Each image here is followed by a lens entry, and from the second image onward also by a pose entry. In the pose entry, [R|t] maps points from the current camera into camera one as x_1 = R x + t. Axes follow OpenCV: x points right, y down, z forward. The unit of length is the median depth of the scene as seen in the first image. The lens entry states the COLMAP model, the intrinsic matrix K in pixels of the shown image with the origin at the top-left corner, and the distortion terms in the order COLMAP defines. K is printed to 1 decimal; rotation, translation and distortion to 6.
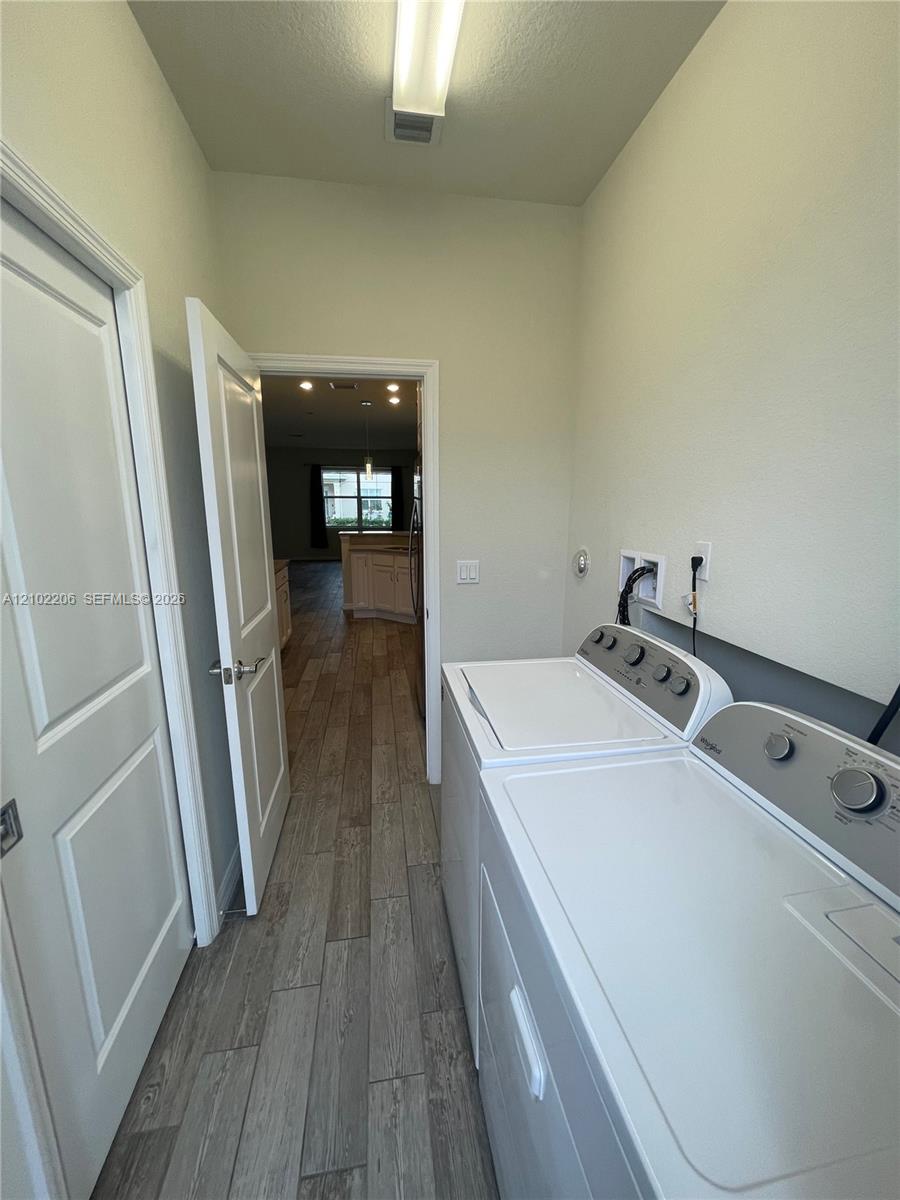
lens RADIAL K [[485.1, 0, 452.4], [0, 485.1, 597.8], [0, 0, 1]] dist [-0.003160, 0.001096]
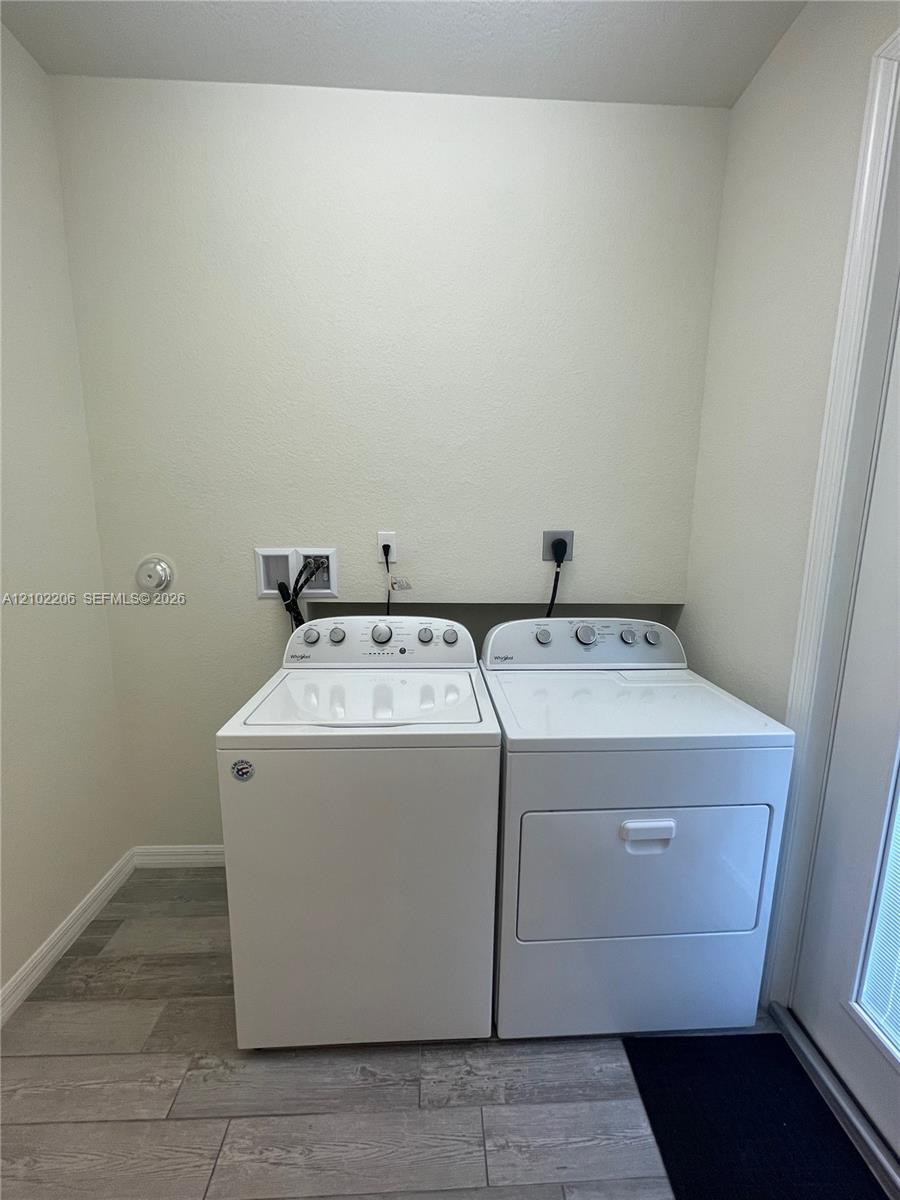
lens RADIAL K [[485.1, 0, 453.6], [0, 485.1, 597.4], [0, 0, 1]] dist [-0.003160, 0.001096]
pose [[0.111356, -0.160811, 0.980683, -0.626643], [0.179990, 0.973764, 0.139238, -0.082119], [-0.977345, 0.161009, 0.137379, 0.590579]]
